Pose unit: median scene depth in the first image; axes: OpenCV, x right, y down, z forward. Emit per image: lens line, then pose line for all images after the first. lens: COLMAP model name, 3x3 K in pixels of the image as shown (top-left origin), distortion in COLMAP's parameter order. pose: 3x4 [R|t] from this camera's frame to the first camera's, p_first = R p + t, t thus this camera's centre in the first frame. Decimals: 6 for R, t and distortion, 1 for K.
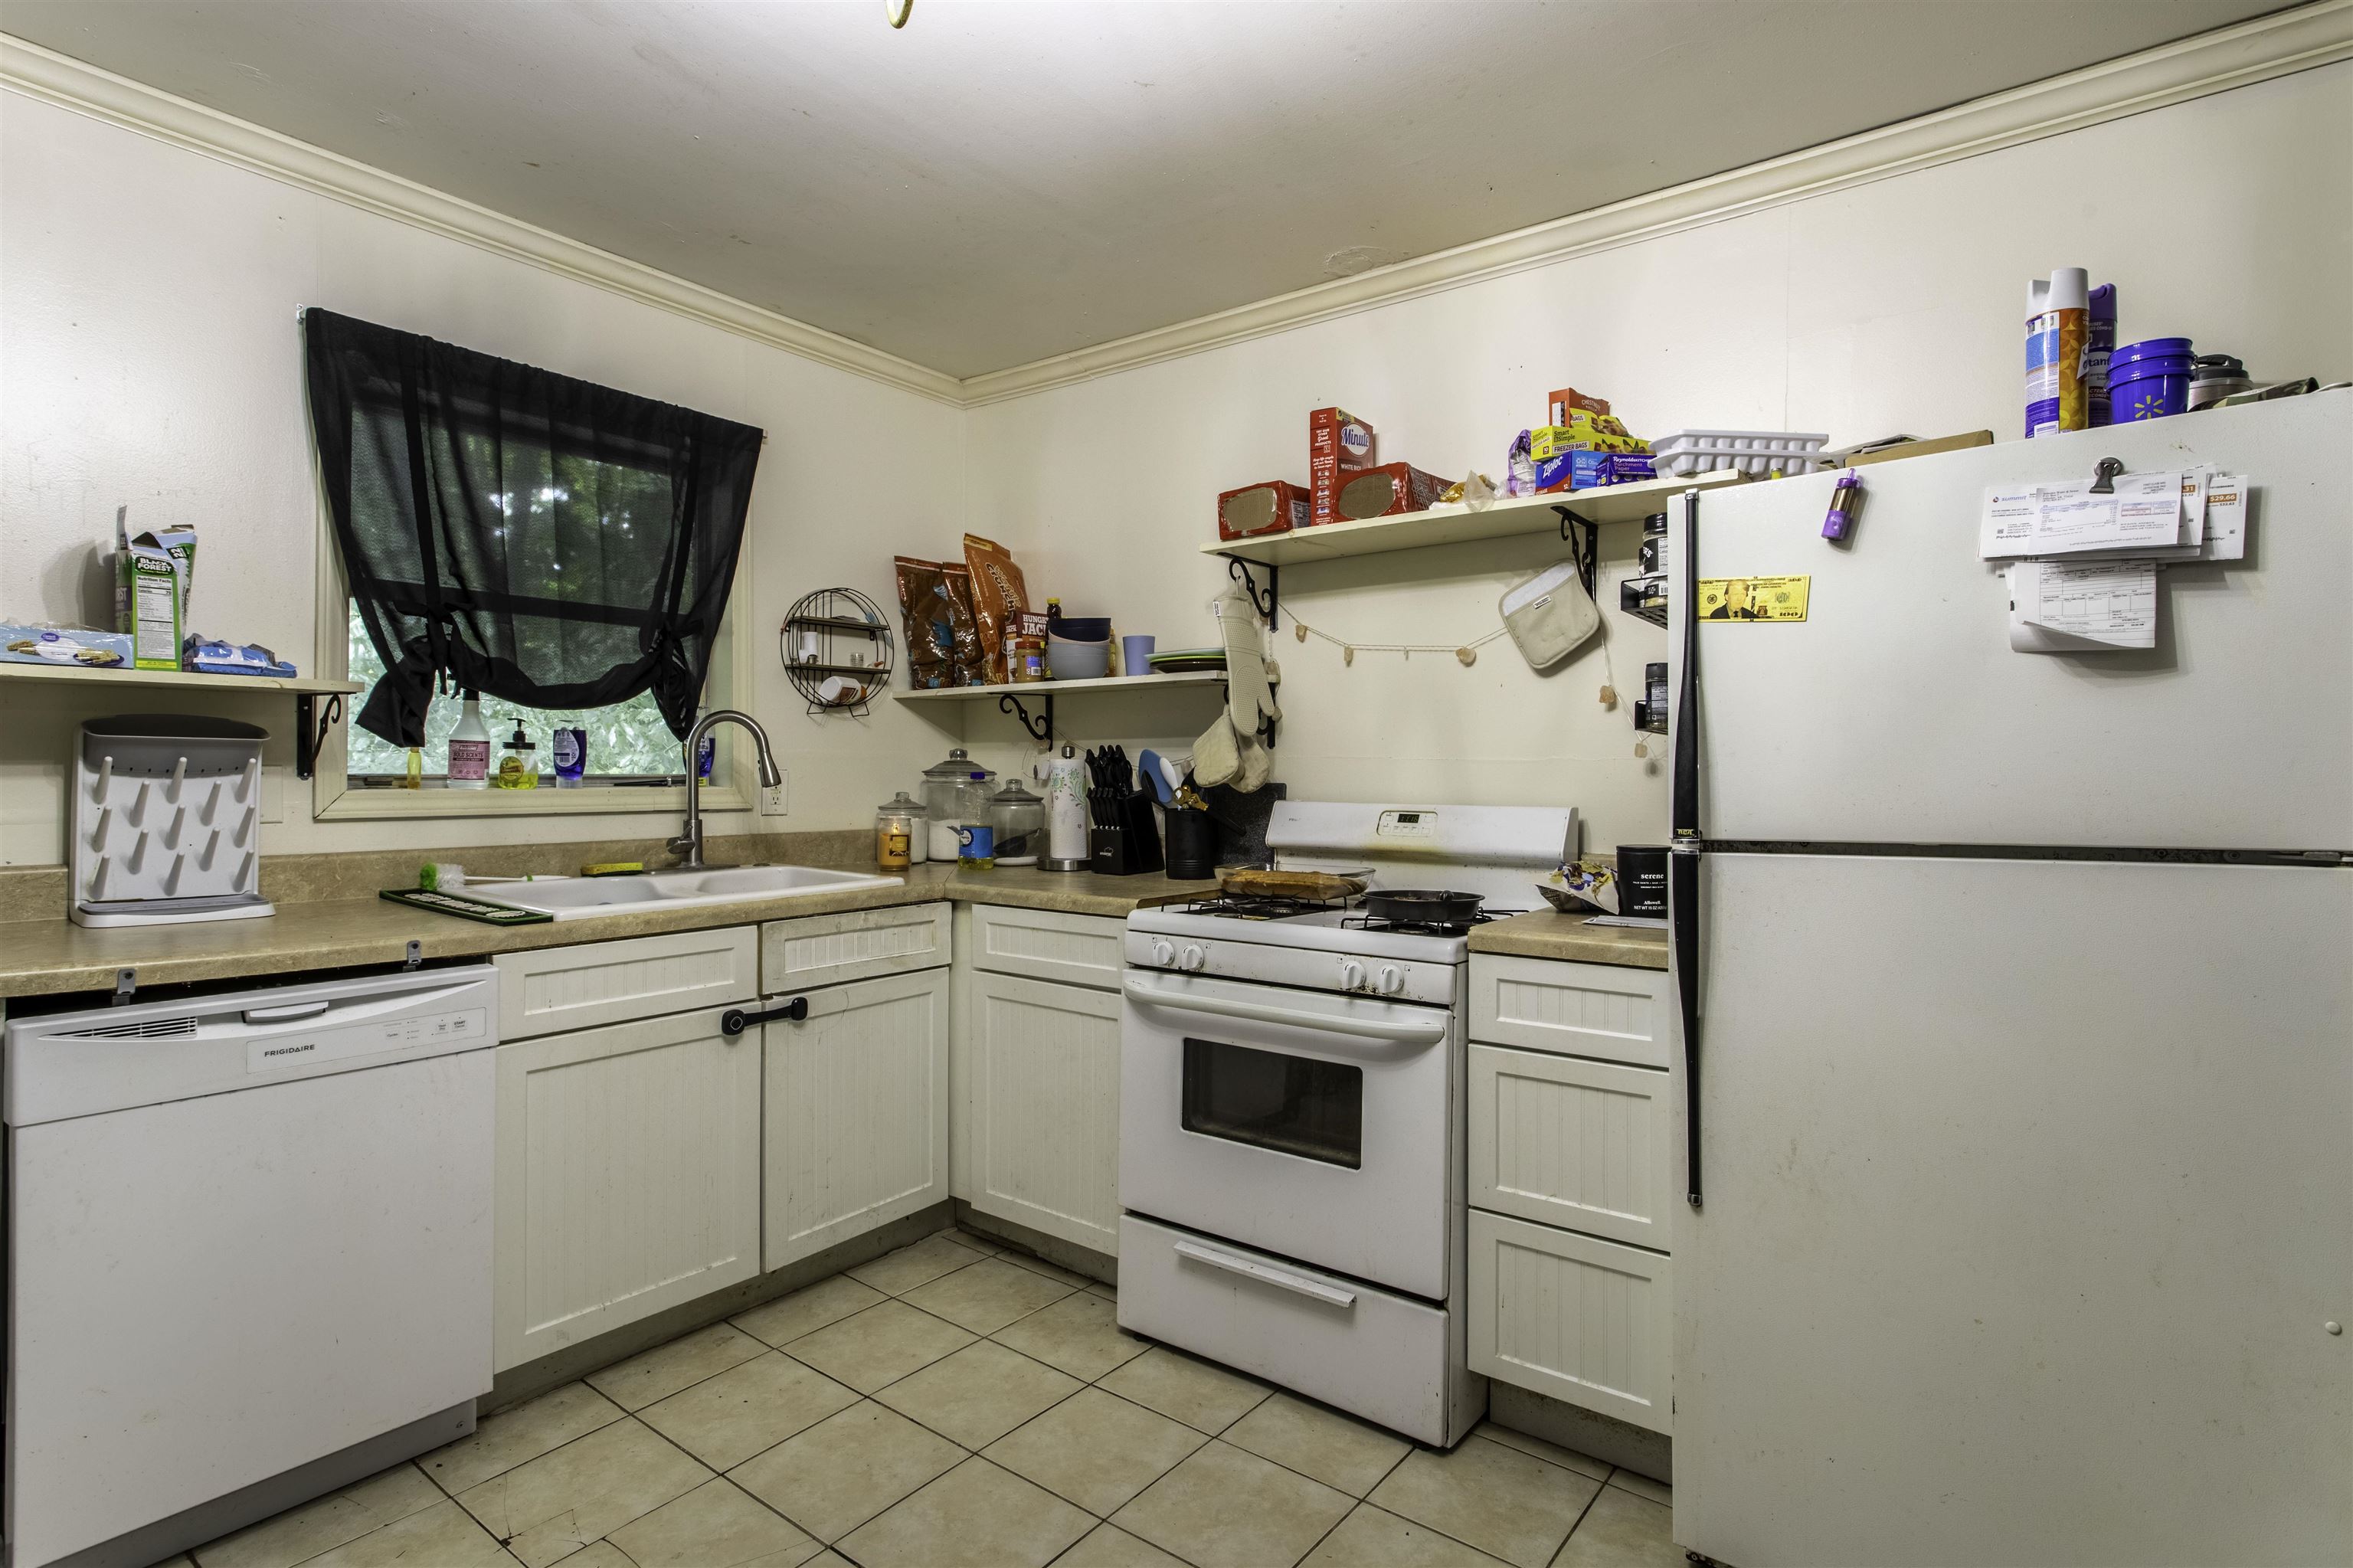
lens RADIAL K [[1158.1, 0, 1179.4], [0, 1158.1, 770.3], [0, 0, 1]] dist [0.001364, 0.000660]
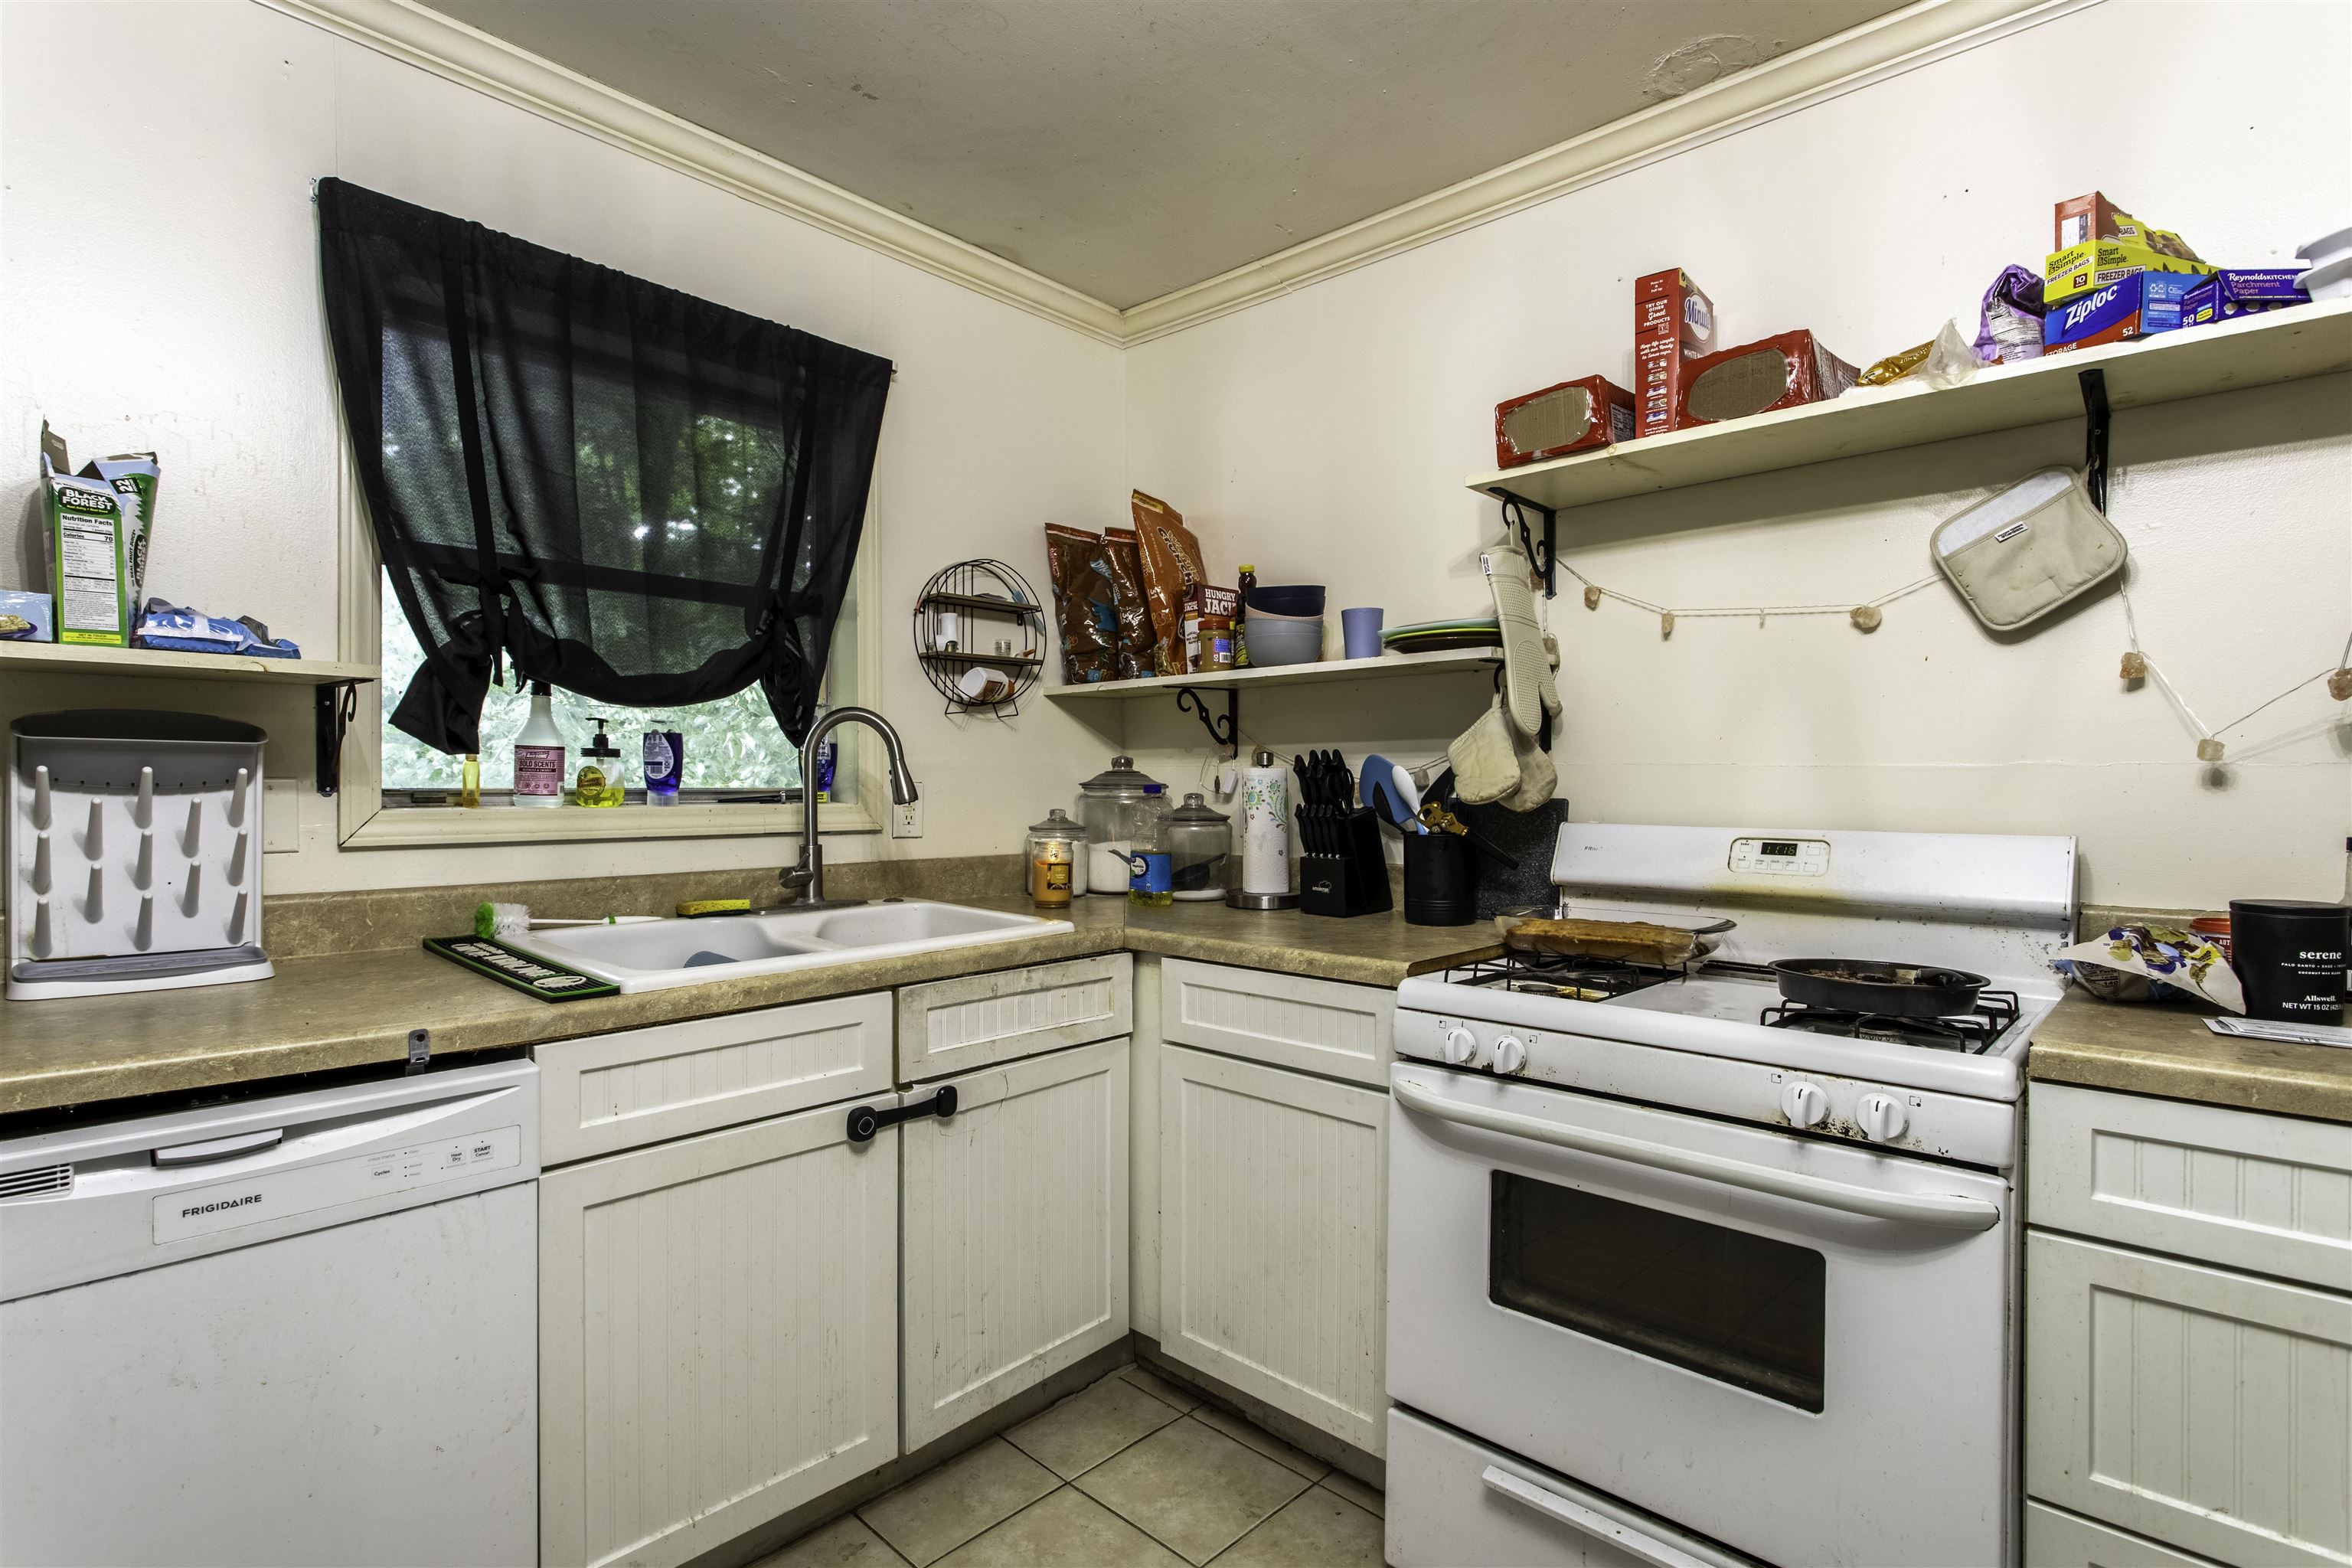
lens RADIAL K [[1121.0, 0, 1144.8], [0, 1121.0, 796.6], [0, 0, 1]] dist [0.001298, 0.000825]
pose [[0.993356, -0.000512, -0.115079, -0.112788], [0.001973, 0.999919, 0.012584, 0.000094], [0.115063, -0.012727, 0.993277, 0.285742]]
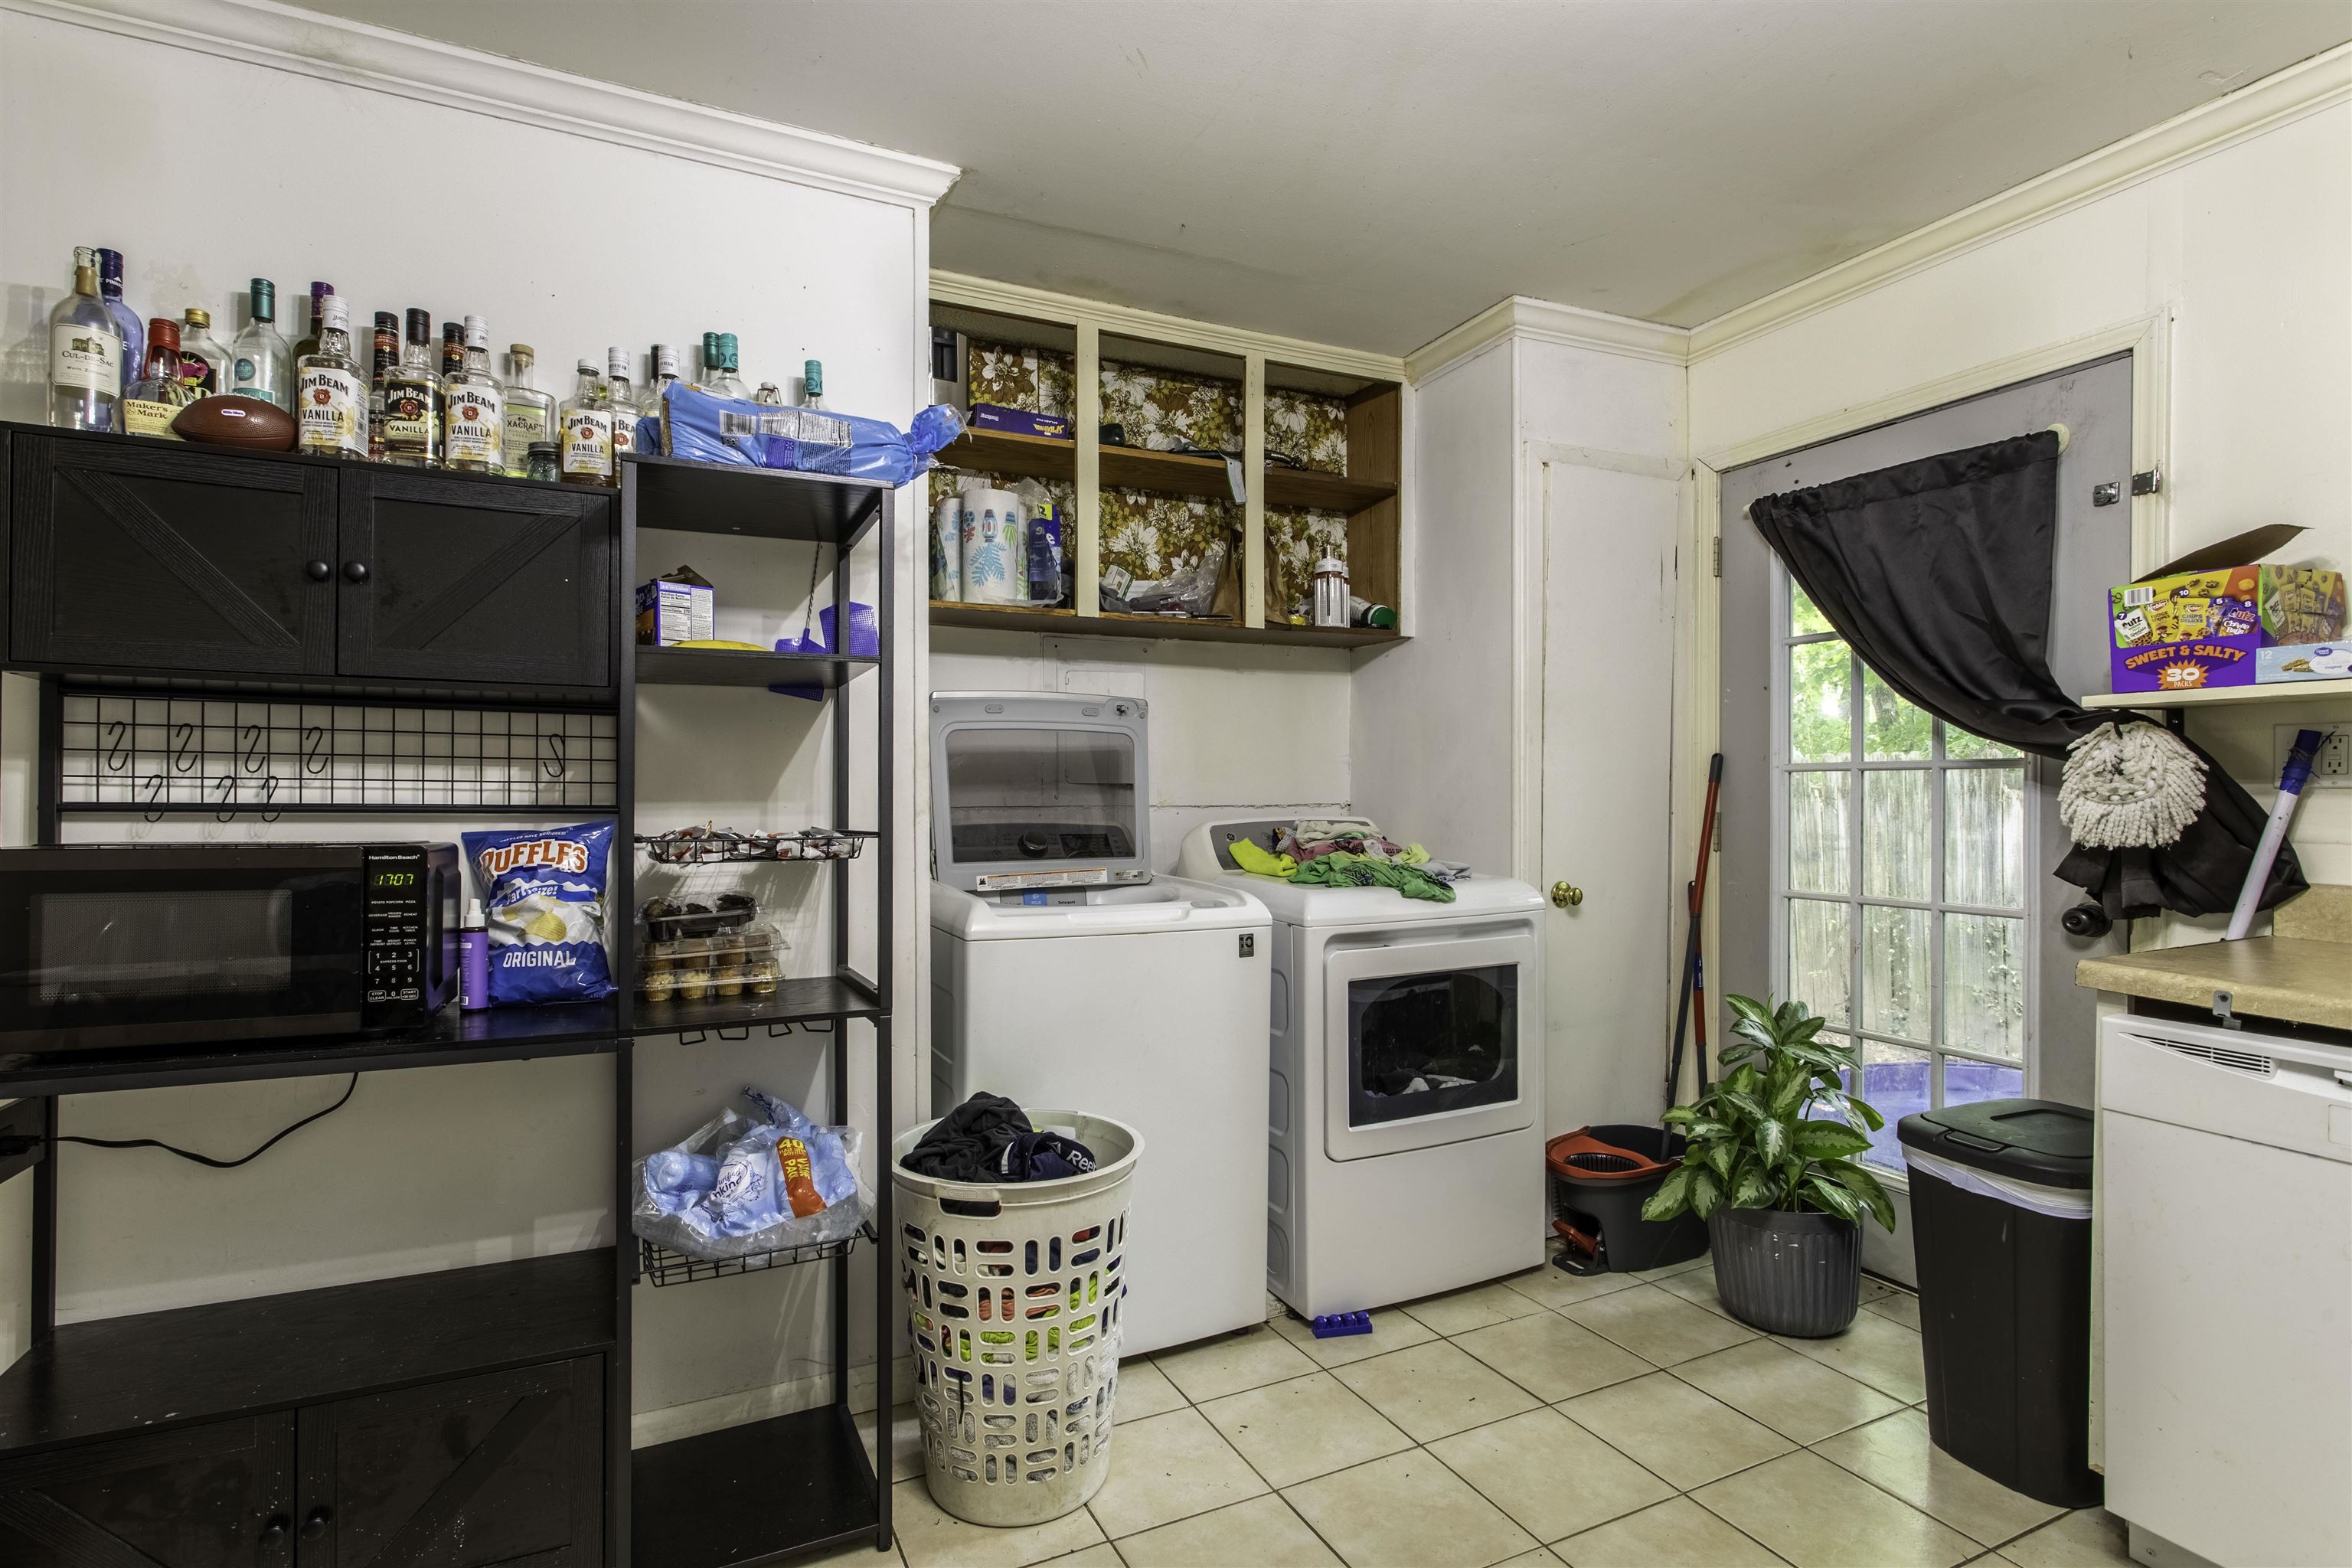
lens RADIAL K [[1121.0, 0, 1144.8], [0, 1121.0, 796.6], [0, 0, 1]] dist [0.001298, 0.000825]
pose [[-0.470098, 0.005593, -0.882596, 0.225901], [-0.000459, 0.999978, 0.006581, 0.000554], [0.882614, 0.003499, -0.470085, 0.404750]]
